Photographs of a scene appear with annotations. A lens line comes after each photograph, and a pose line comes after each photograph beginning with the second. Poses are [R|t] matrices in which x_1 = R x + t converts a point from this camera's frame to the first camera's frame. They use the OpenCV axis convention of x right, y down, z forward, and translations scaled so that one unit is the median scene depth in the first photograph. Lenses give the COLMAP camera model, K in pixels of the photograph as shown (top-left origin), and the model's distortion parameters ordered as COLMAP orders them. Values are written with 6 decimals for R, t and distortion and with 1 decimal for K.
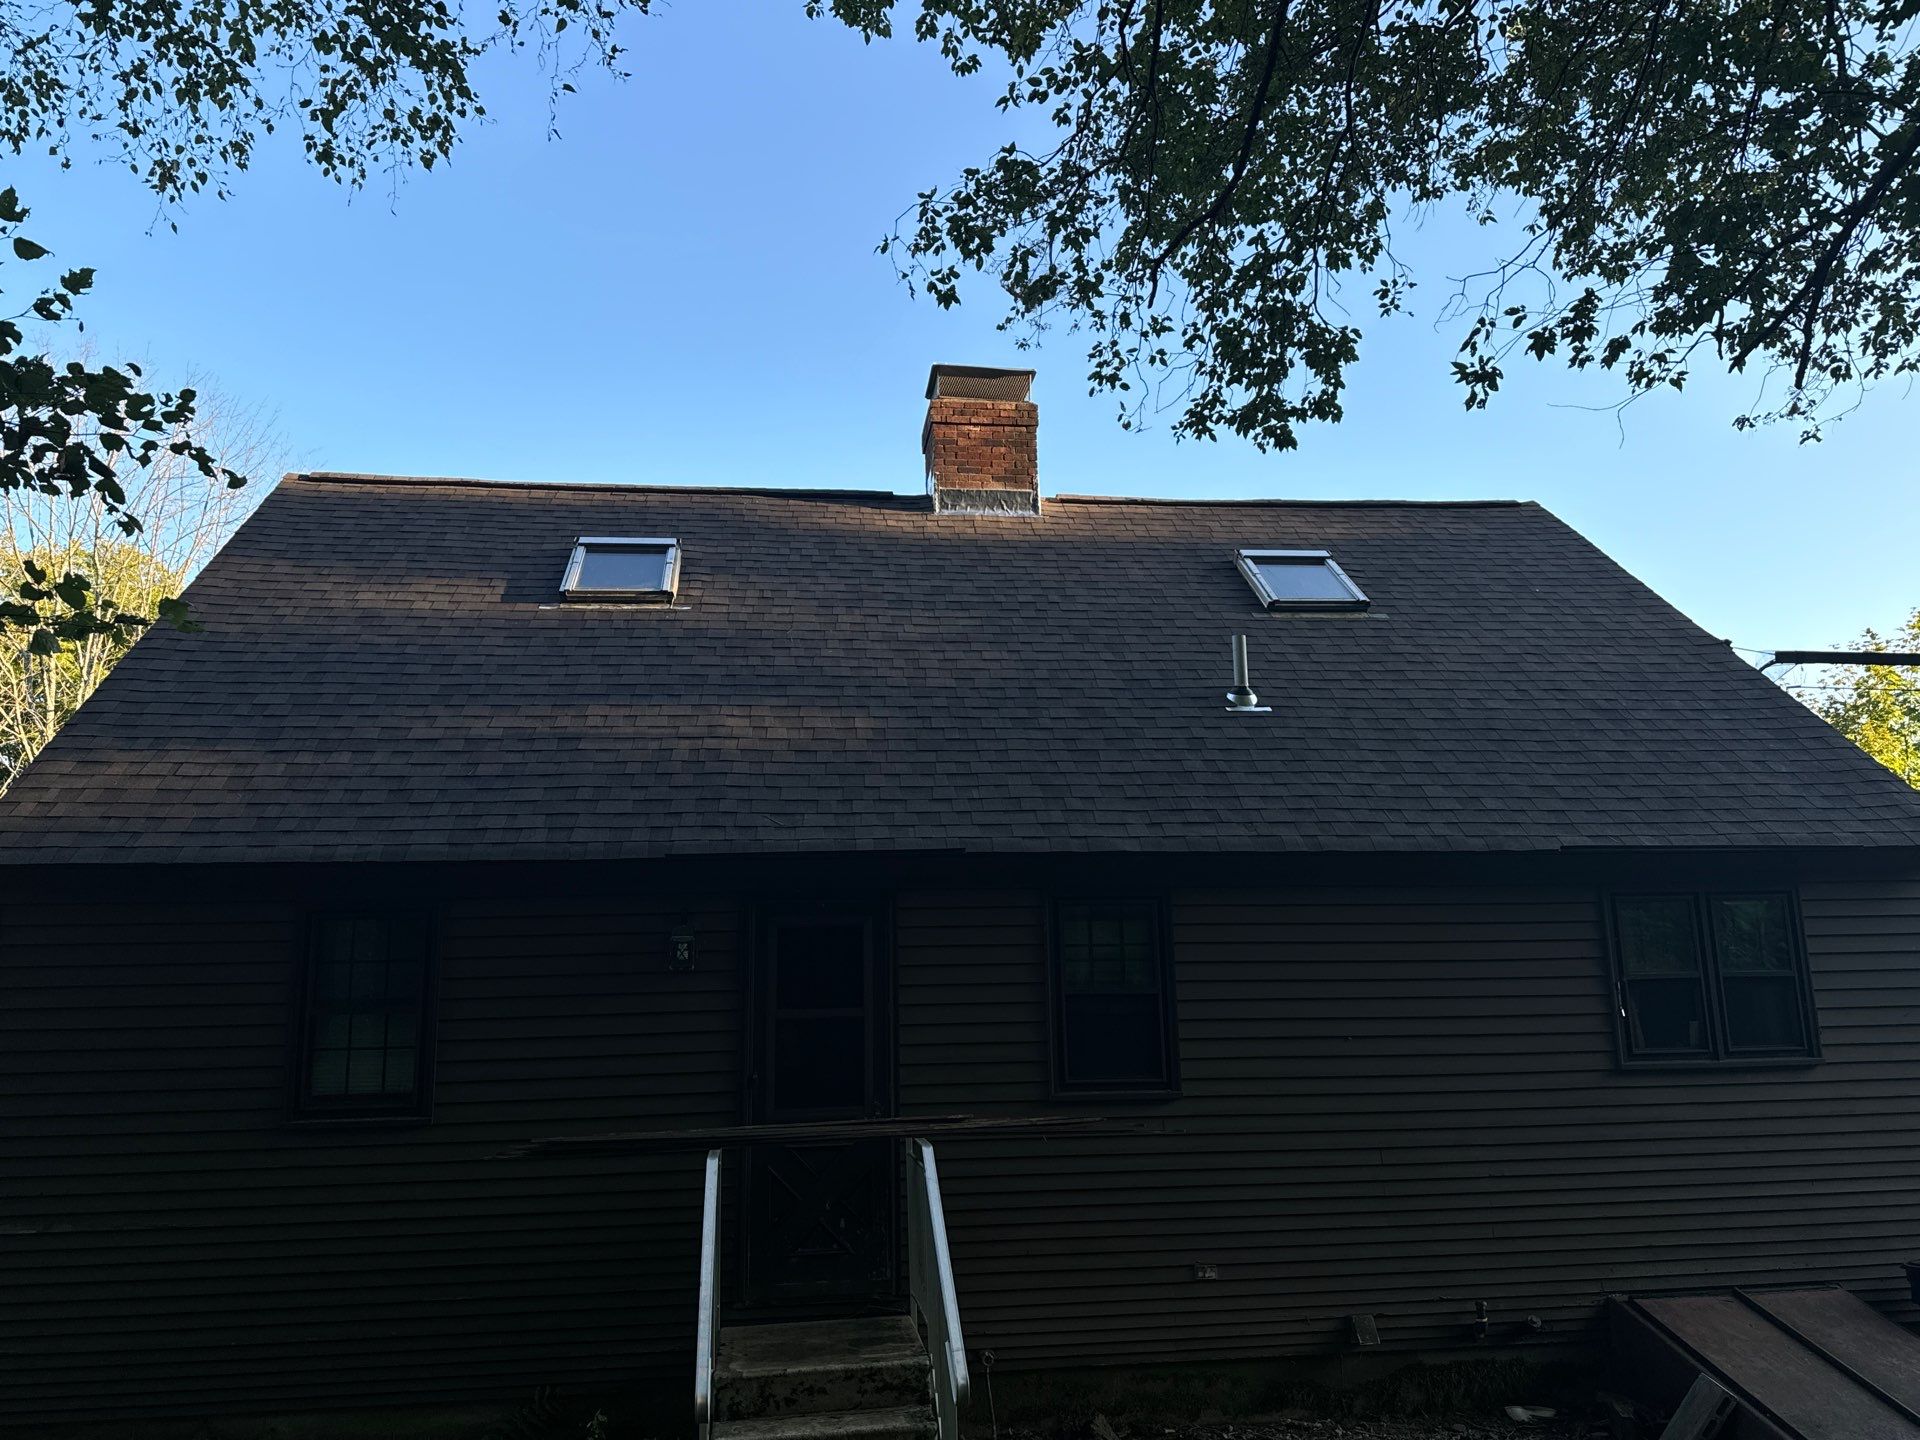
lens RADIAL K [[1564.1, 0, 960.0], [0, 1564.1, 720.0], [0, 0, 1]] dist [0.027120, 0.004245]
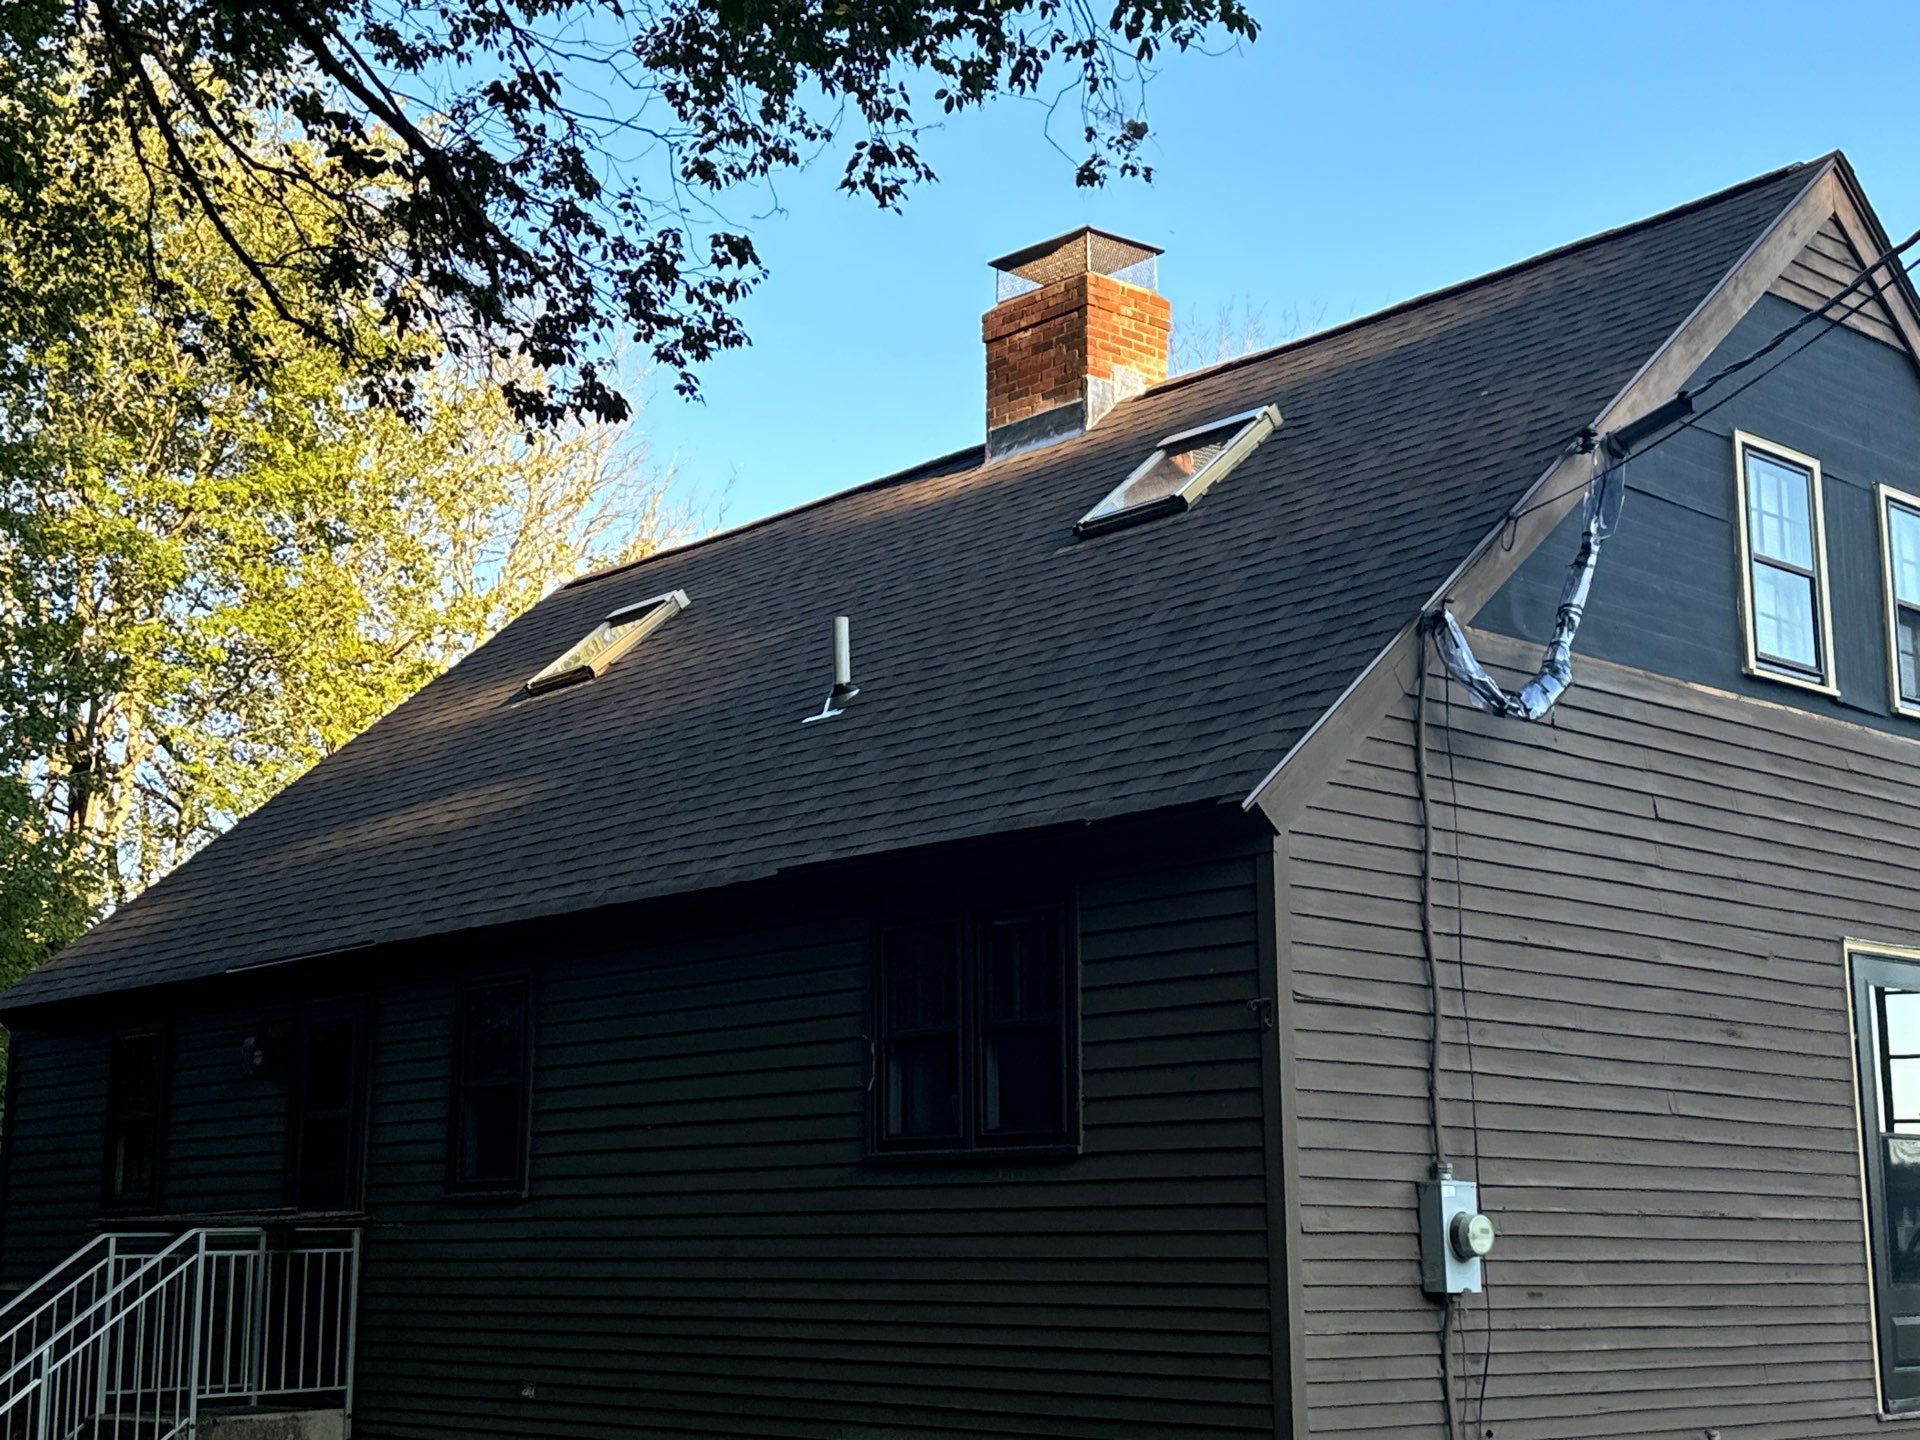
lens RADIAL K [[2629.9, 0, 960.0], [0, 2629.9, 720.0], [0, 0, 1]] dist [-0.003793, 0.016867]
pose [[0.559541, -0.147912, -0.815497, 1.395574], [0.164877, 0.984145, -0.065373, 0.100790], [0.812237, -0.097878, 0.575057, 0.332351]]
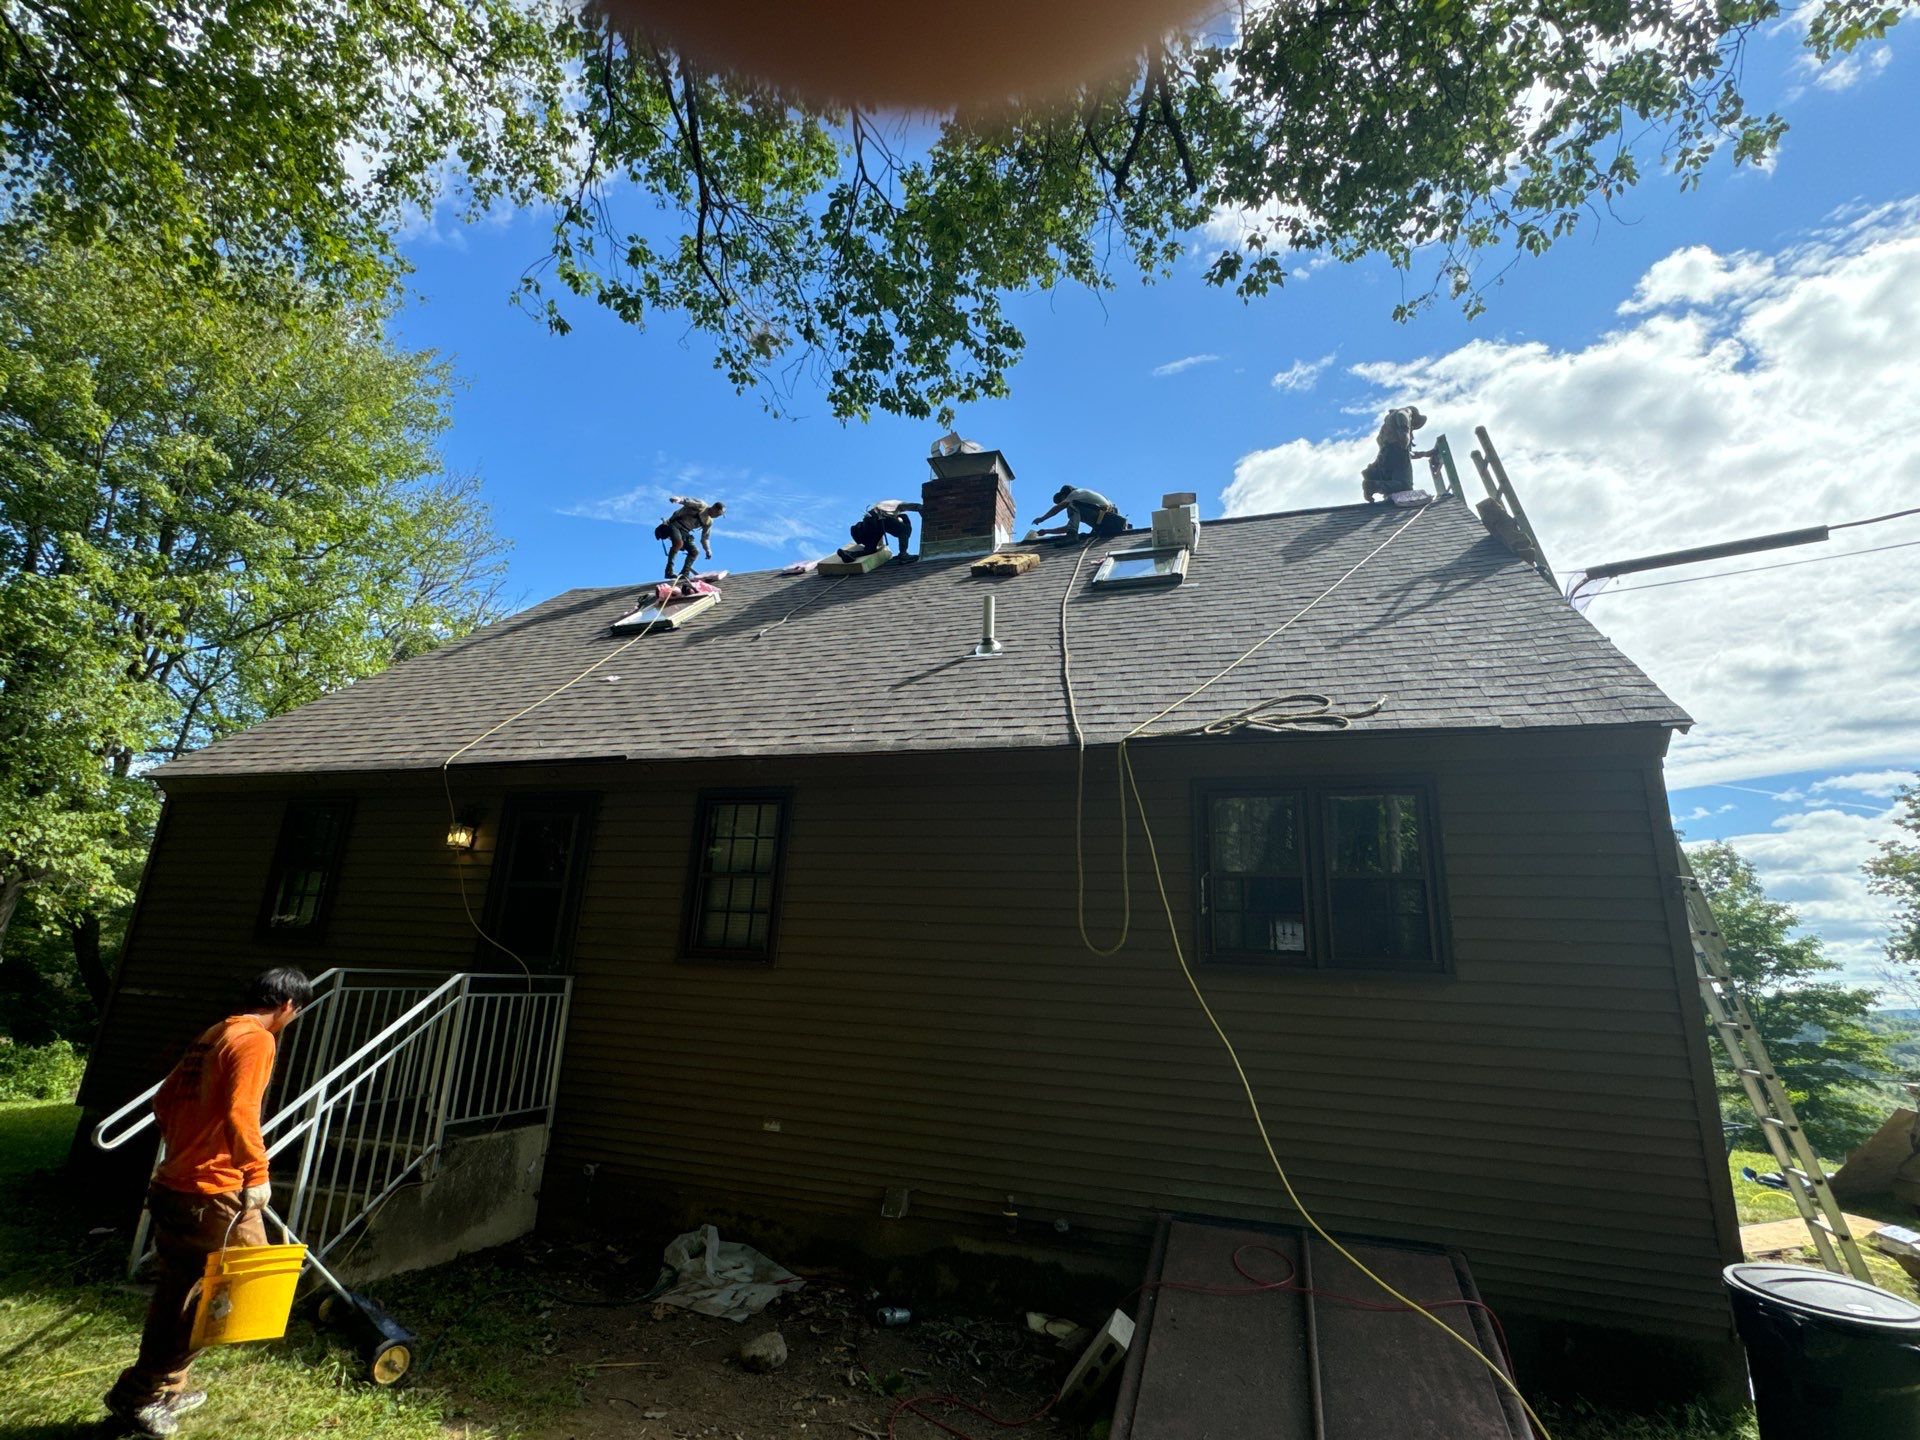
lens RADIAL K [[834.0, 0, 960.0], [0, 834.0, 720.0], [0, 0, 1]] dist [-0.000039, 0.000060]
pose [[0.907175, -0.052942, -0.417409, 0.477798], [0.034811, 0.998095, -0.050937, 0.086587], [0.419311, 0.031678, 0.907290, 0.445356]]
